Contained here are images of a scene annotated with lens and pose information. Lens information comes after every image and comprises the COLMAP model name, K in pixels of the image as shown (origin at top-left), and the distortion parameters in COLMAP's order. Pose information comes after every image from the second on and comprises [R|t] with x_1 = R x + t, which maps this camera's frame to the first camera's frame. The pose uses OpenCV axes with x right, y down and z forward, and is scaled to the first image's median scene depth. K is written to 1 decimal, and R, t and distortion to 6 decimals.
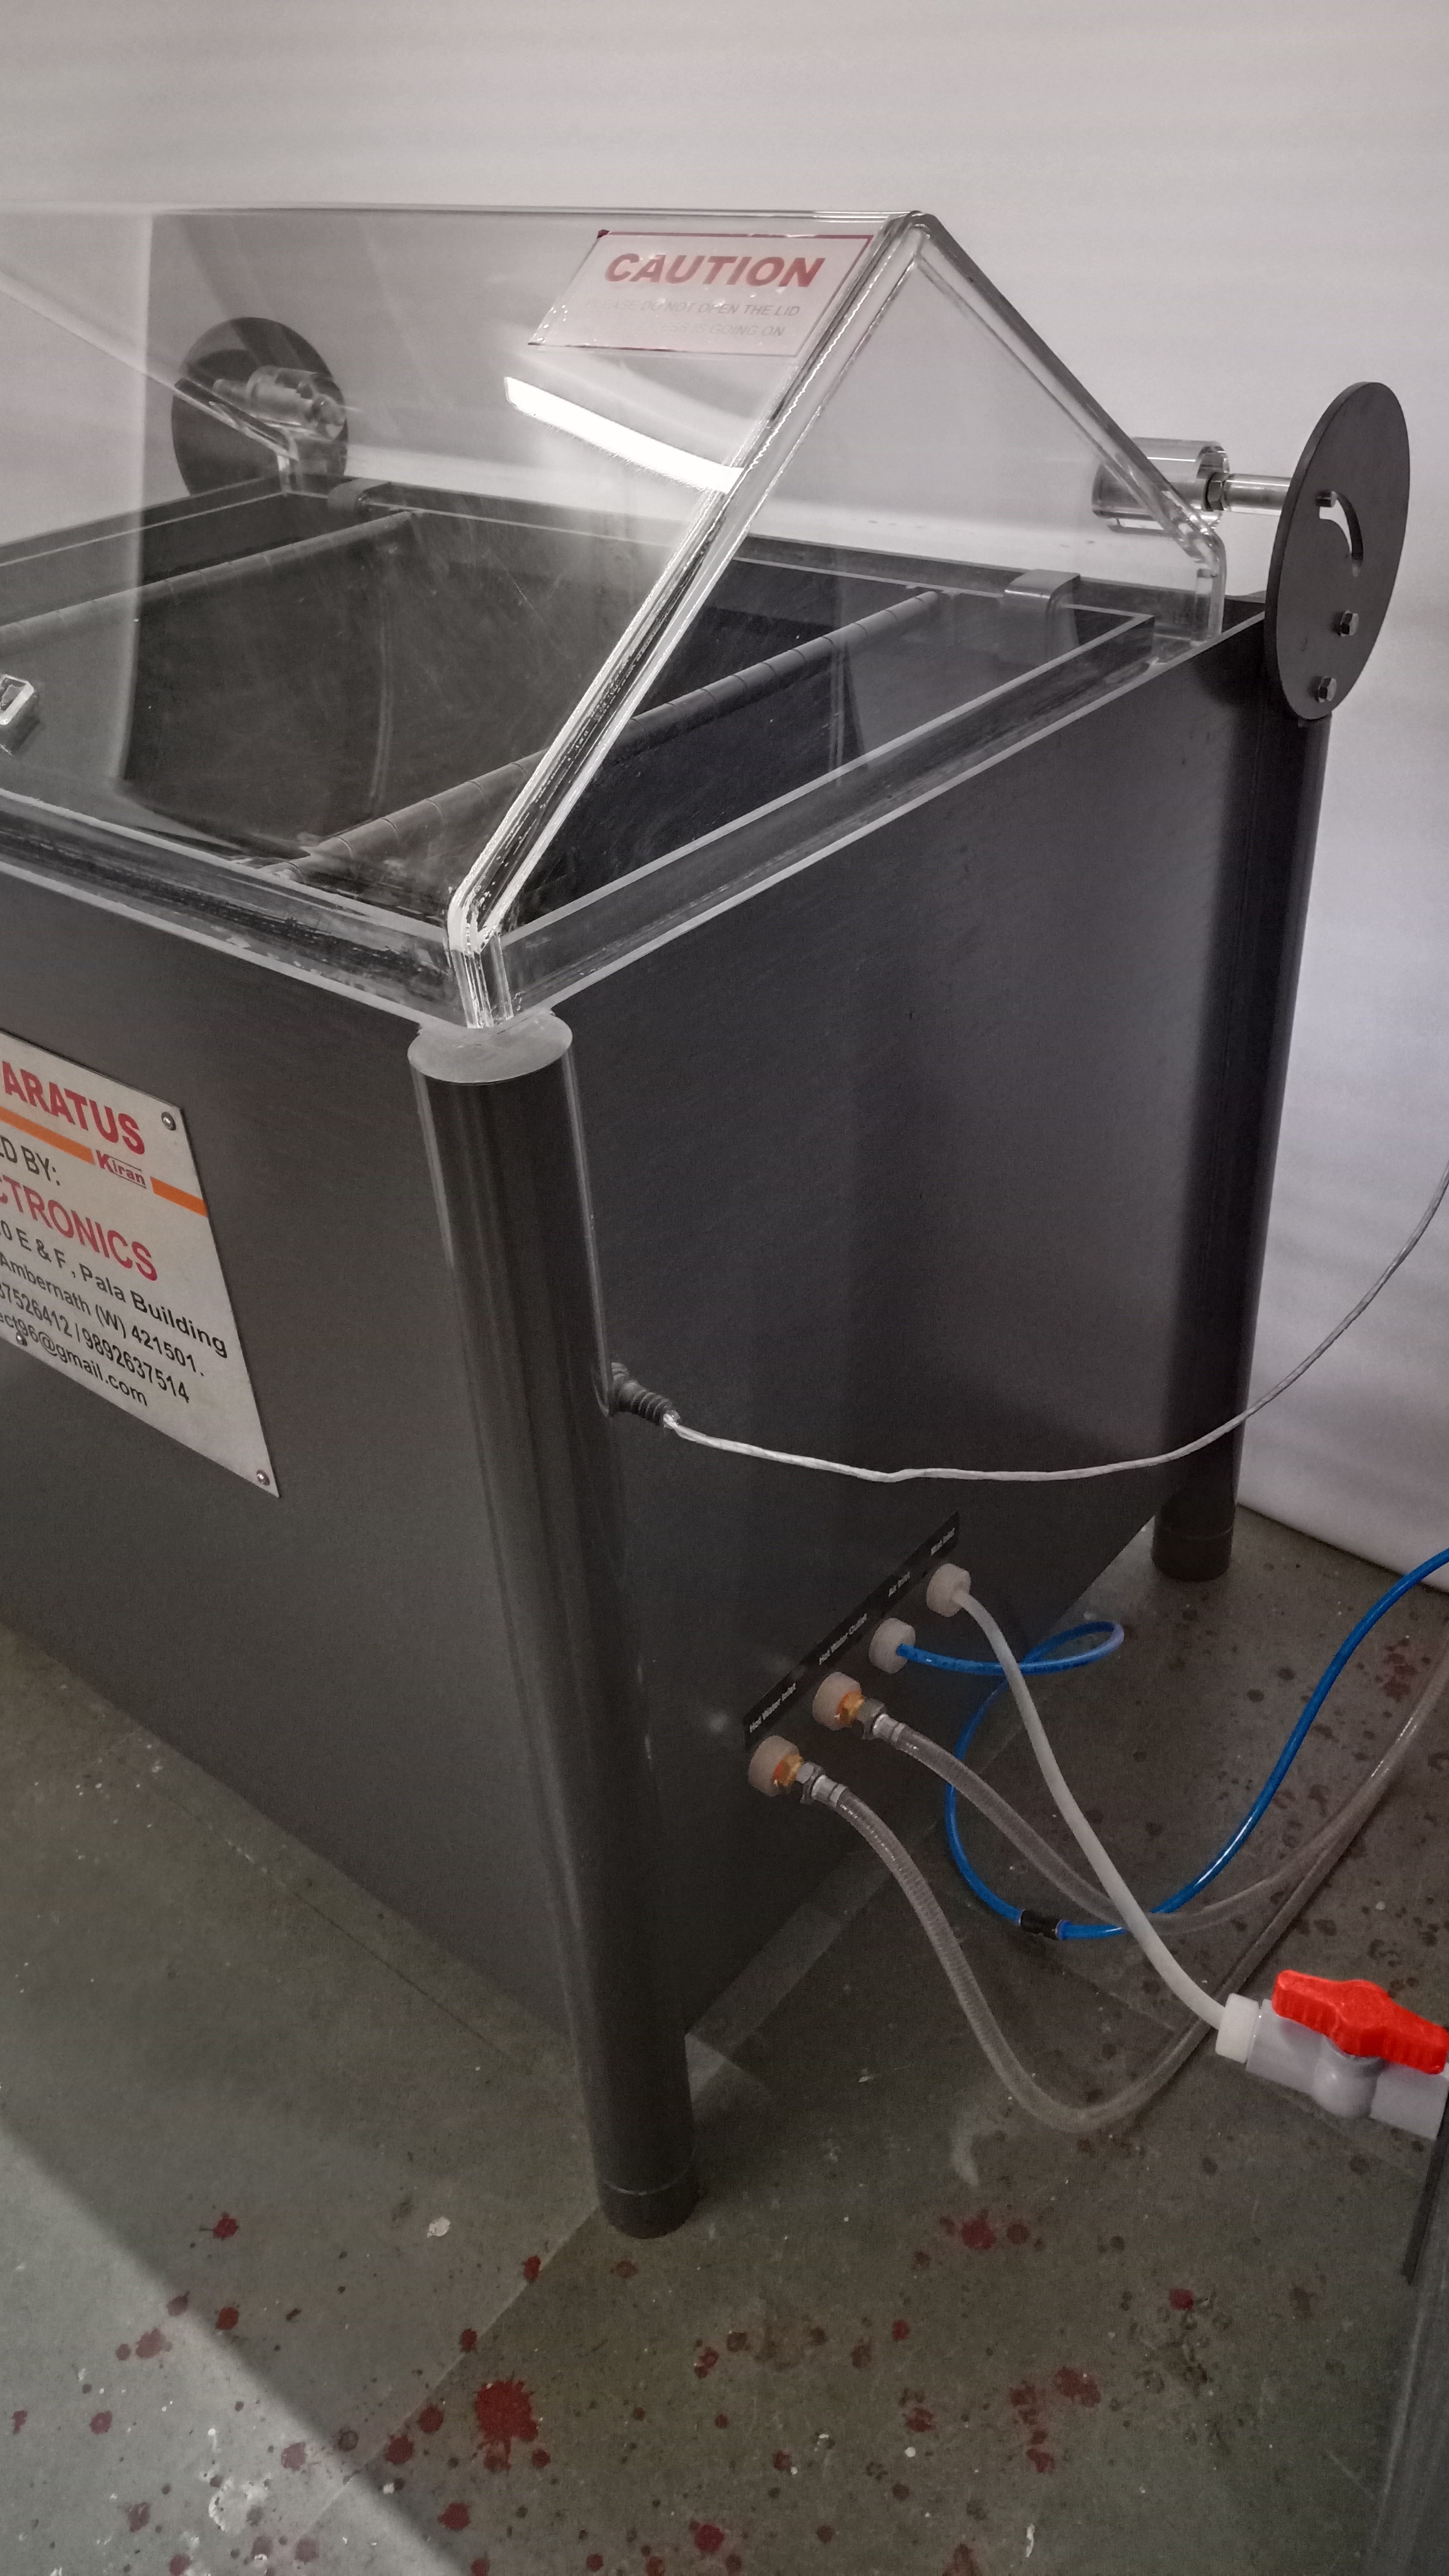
lens RADIAL K [[1893.4, 0, 740.4], [0, 1893.4, 1320.8], [0, 0, 1]] dist [0.038200, -0.057359]
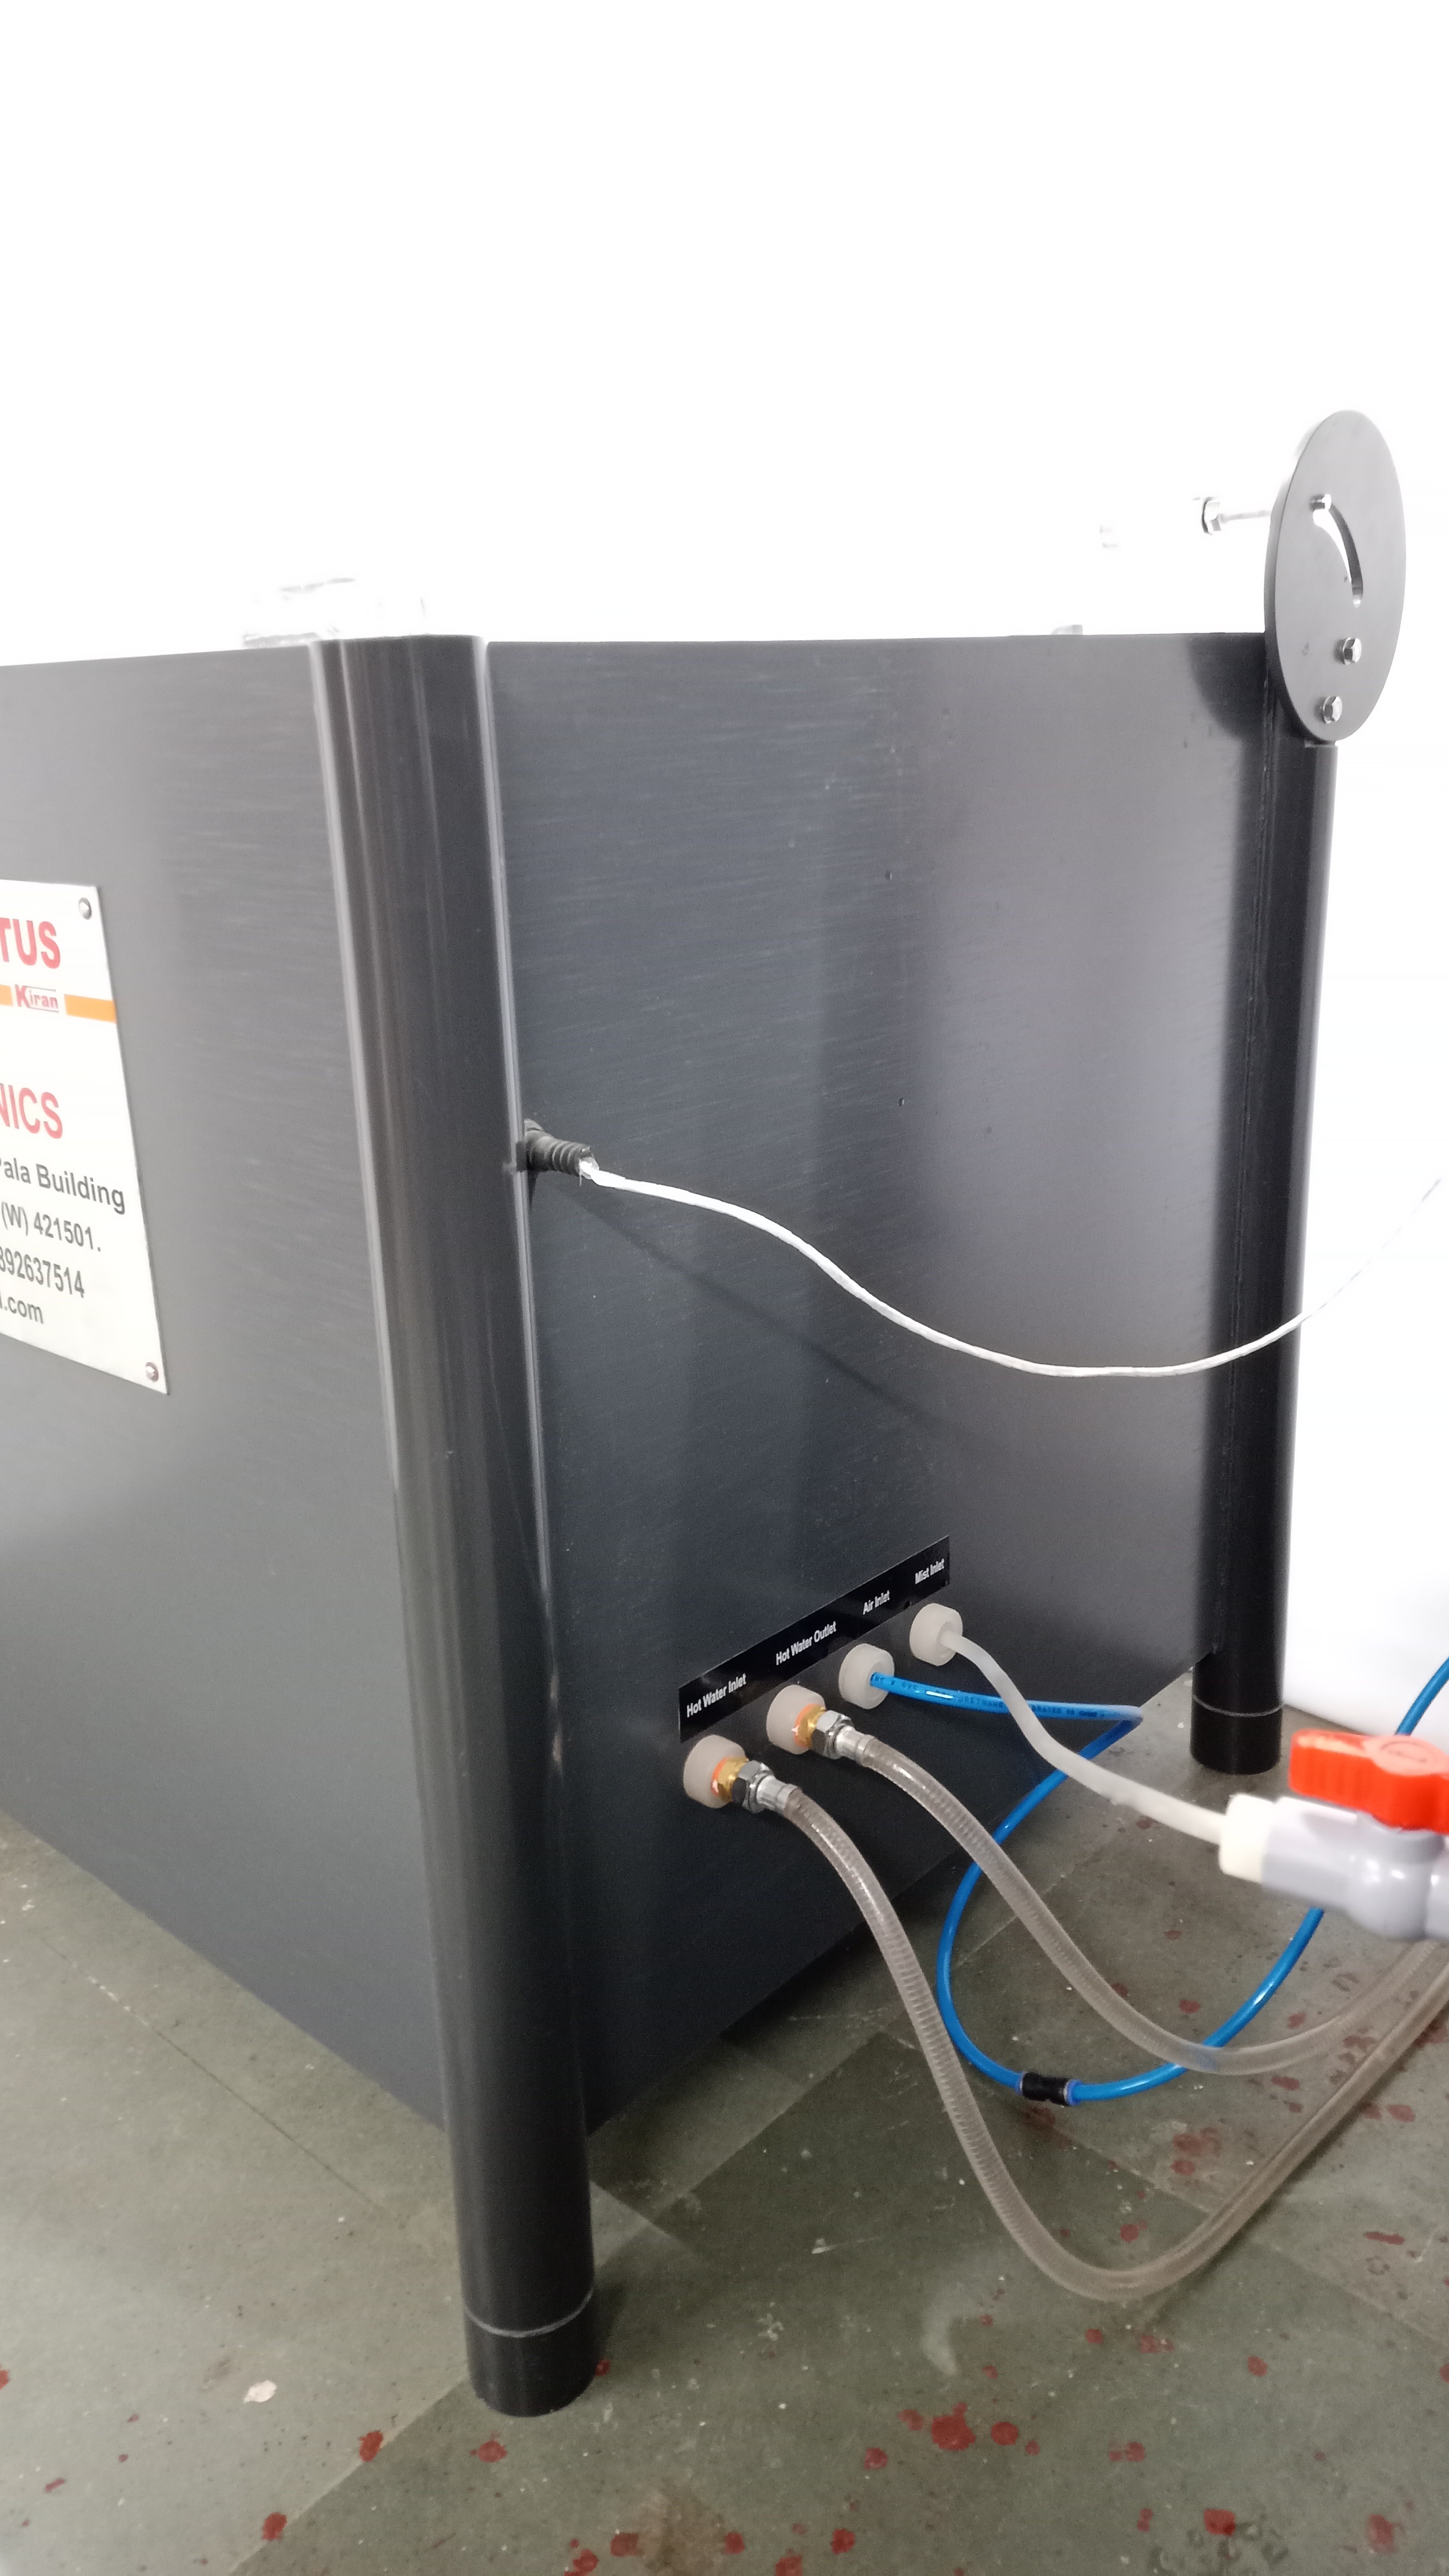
lens RADIAL K [[1893.4, 0, 729.2], [0, 1893.4, 1296.1], [0, 0, 1]] dist [0.038200, -0.057359]
pose [[0.998319, 0.037501, -0.044202, 0.053739], [-0.048569, 0.957382, -0.284713, 0.273921], [0.031641, 0.286381, 0.957593, 0.138518]]
